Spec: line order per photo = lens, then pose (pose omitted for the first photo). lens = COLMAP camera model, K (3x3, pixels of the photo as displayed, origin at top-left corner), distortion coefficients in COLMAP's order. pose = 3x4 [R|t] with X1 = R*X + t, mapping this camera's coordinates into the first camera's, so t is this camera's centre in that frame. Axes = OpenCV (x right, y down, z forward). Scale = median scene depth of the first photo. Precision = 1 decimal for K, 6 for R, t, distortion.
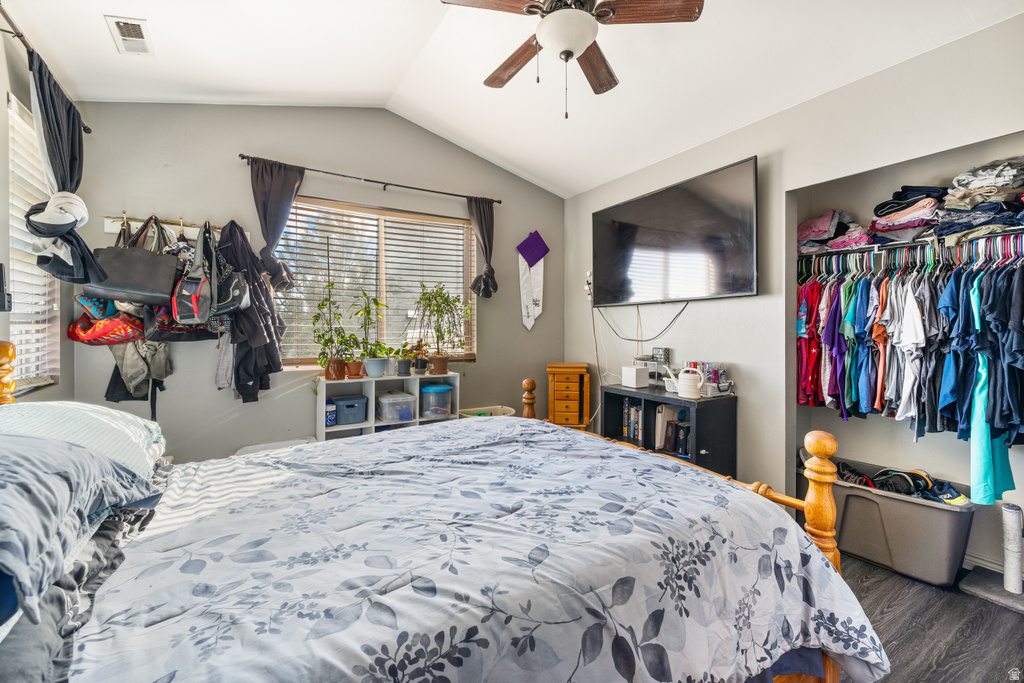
lens RADIAL K [[432.9, 0, 508.1], [0, 432.9, 335.0], [0, 0, 1]] dist [-0.001602, 0.000293]
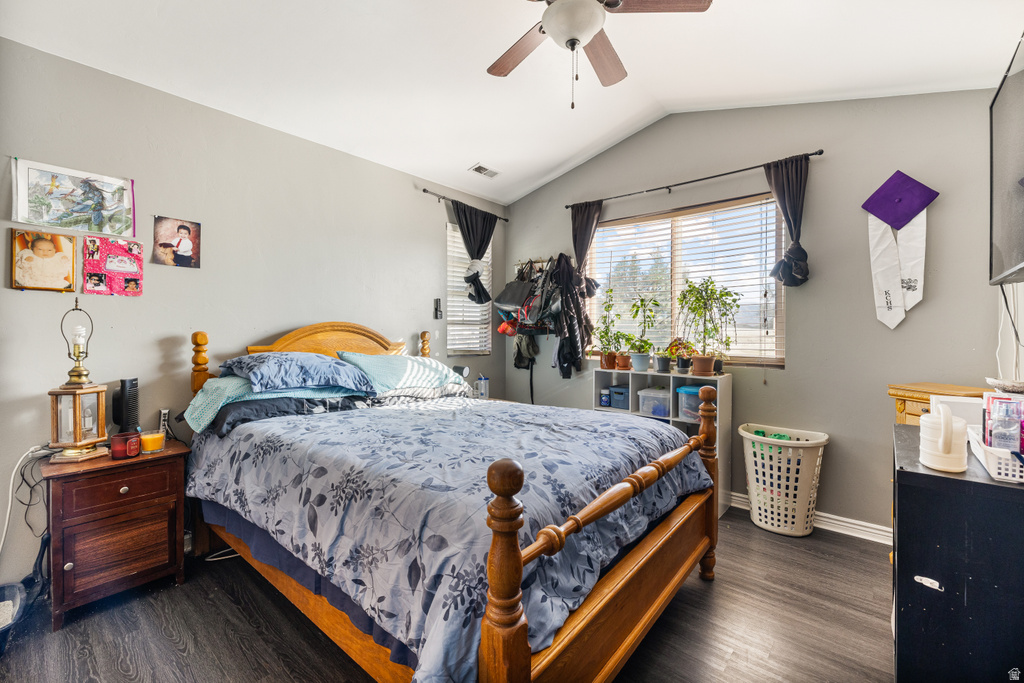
lens RADIAL K [[432.9, 0, 509.8], [0, 432.9, 334.2], [0, 0, 1]] dist [-0.001602, 0.000293]
pose [[0.310789, 0.011196, -0.950413, 0.613199], [-0.018788, 0.999808, 0.005634, 0.004309], [0.950293, 0.016105, 0.310939, 0.337704]]
